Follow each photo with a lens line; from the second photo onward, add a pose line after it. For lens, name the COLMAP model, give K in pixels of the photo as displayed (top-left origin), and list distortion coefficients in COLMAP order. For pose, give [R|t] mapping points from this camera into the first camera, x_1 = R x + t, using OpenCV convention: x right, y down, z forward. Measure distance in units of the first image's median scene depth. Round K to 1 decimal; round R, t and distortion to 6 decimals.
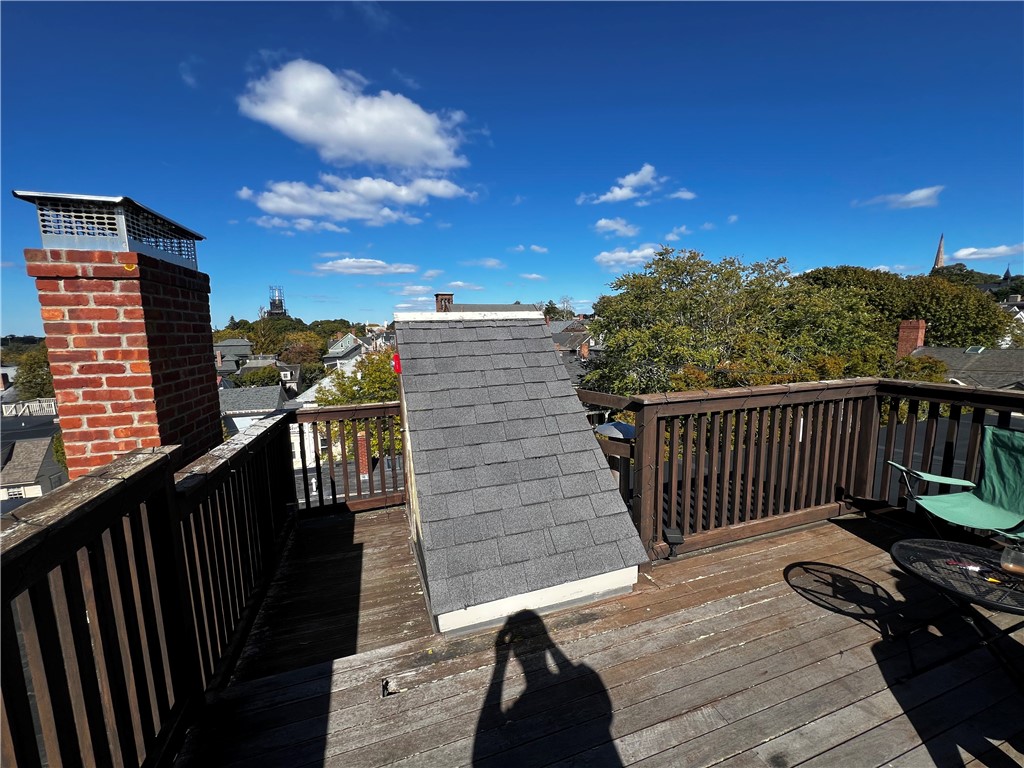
lens RADIAL K [[410.8, 0, 512.2], [0, 410.8, 385.4], [0, 0, 1]] dist [-0.002432, 0.000175]
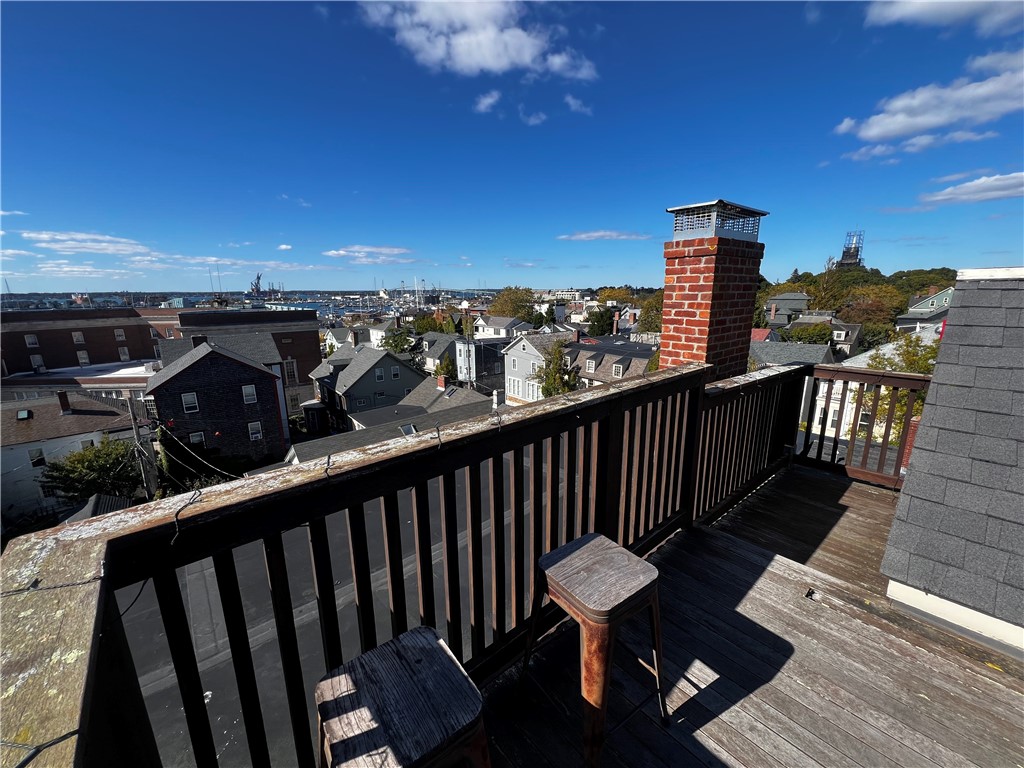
lens RADIAL K [[410.8, 0, 512.2], [0, 410.8, 385.4], [0, 0, 1]] dist [-0.002432, 0.000175]
pose [[0.380353, 0.219743, -0.898357, 0.243155], [-0.119858, 0.974883, 0.187716, 0.011700], [0.917042, 0.036277, 0.397137, -0.244494]]
